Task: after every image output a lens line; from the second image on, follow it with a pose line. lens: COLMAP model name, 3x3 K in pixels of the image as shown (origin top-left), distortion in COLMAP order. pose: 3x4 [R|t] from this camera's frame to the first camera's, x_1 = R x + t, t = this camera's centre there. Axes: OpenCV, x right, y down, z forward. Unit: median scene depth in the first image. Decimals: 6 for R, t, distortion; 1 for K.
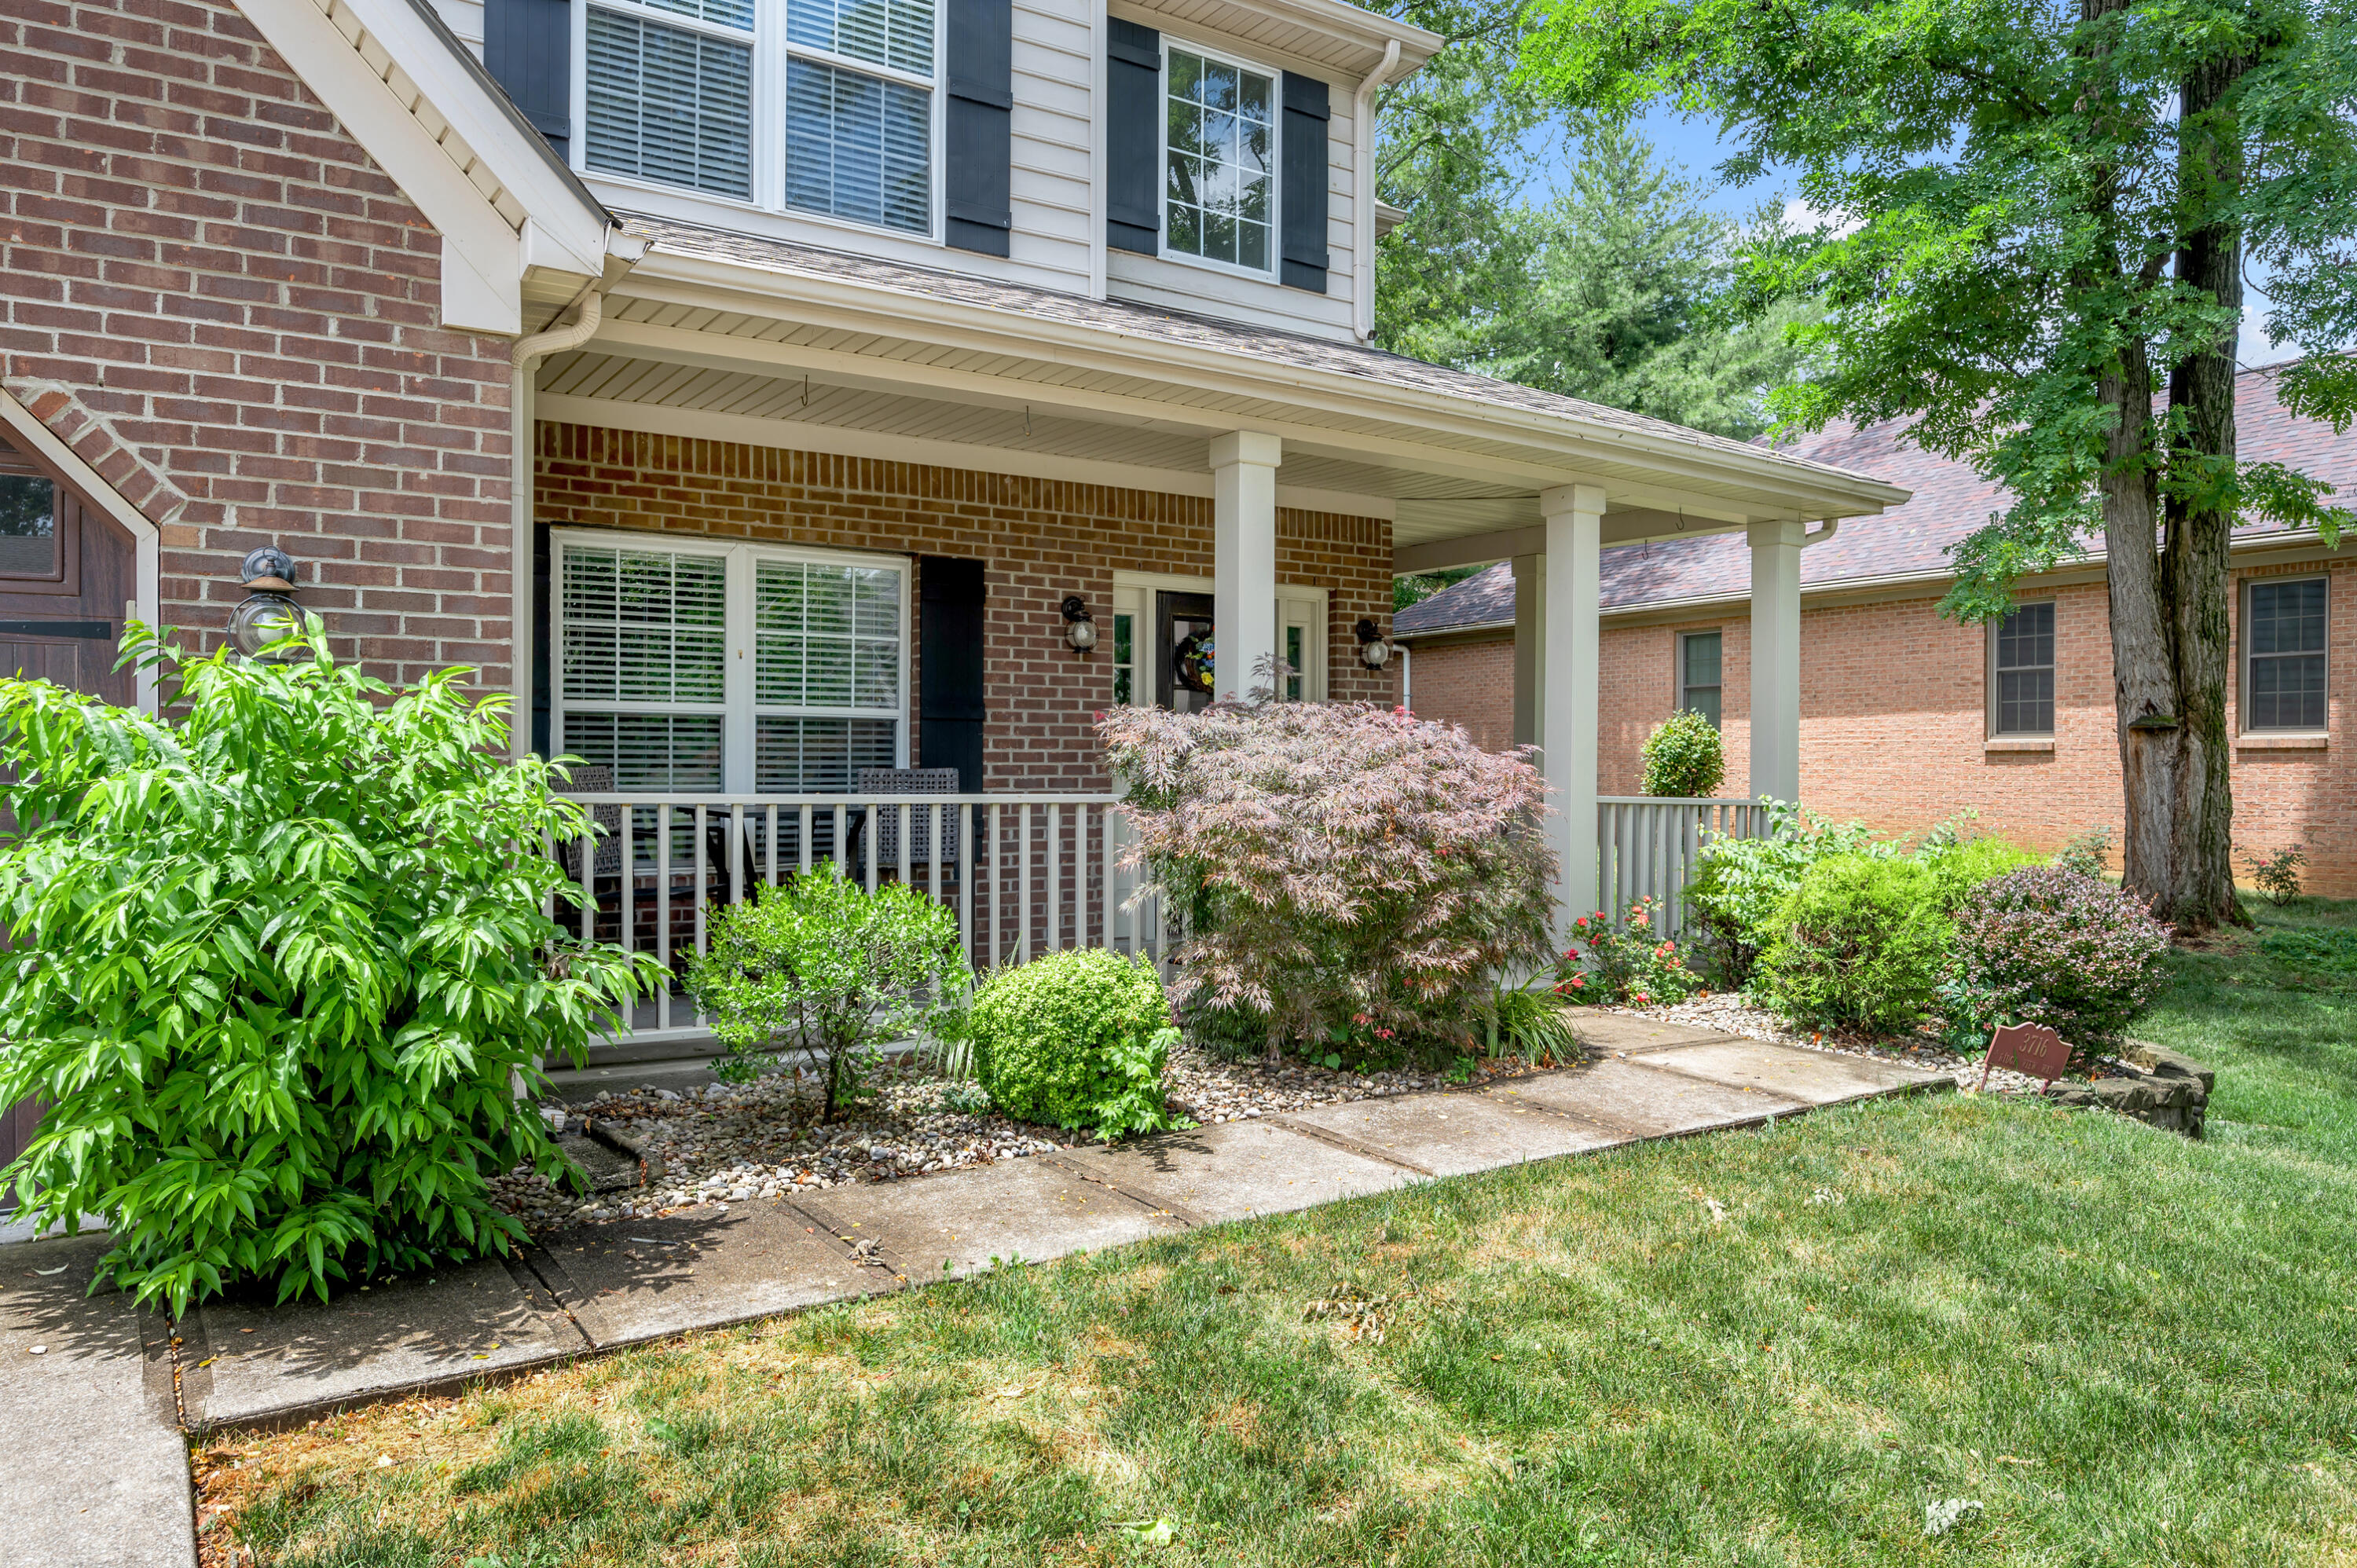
lens RADIAL K [[1741.6, 0, 1178.5], [0, 1741.6, 784.0], [0, 0, 1]] dist [-0.030347, 0.009426]
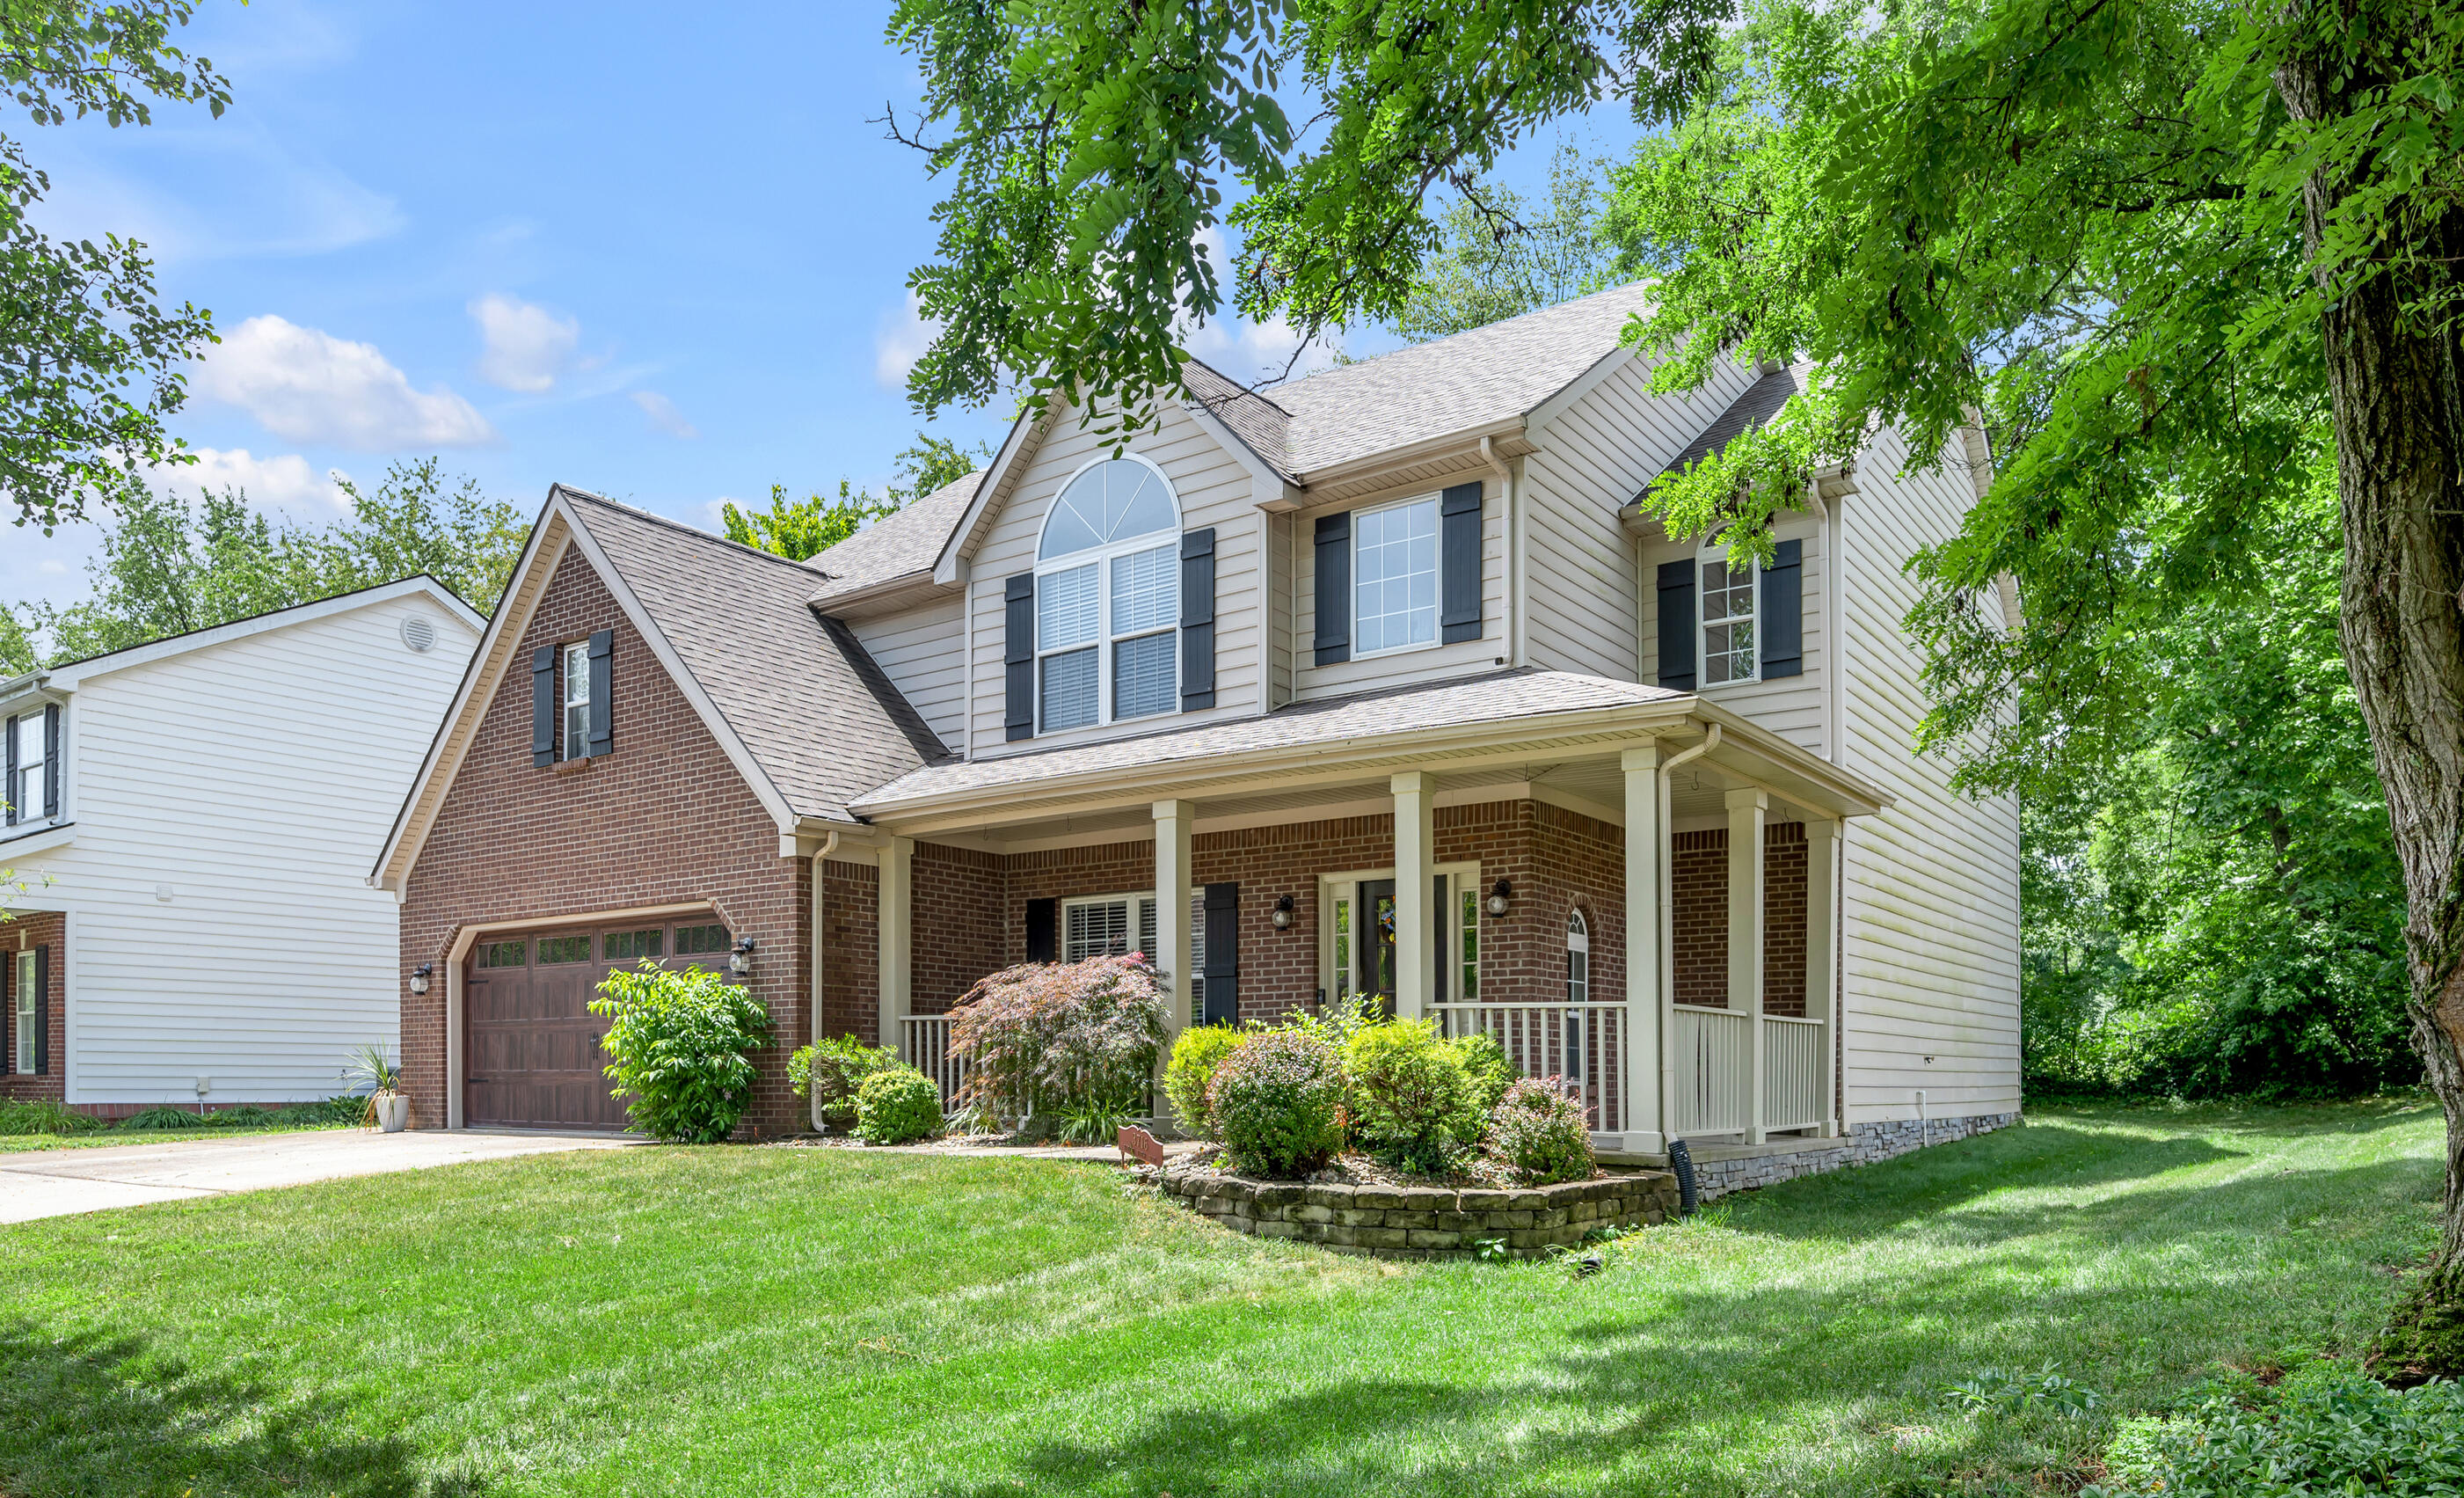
lens RADIAL K [[1604.8, 0, 1231.7], [0, 1604.8, 815.1], [0, 0, 1]] dist [-0.003894, -0.000721]
pose [[0.316279, -0.150064, -0.936722, 2.532095], [-0.006928, 0.987018, -0.160461, 0.105344], [0.948641, 0.057240, 0.311133, 0.967157]]
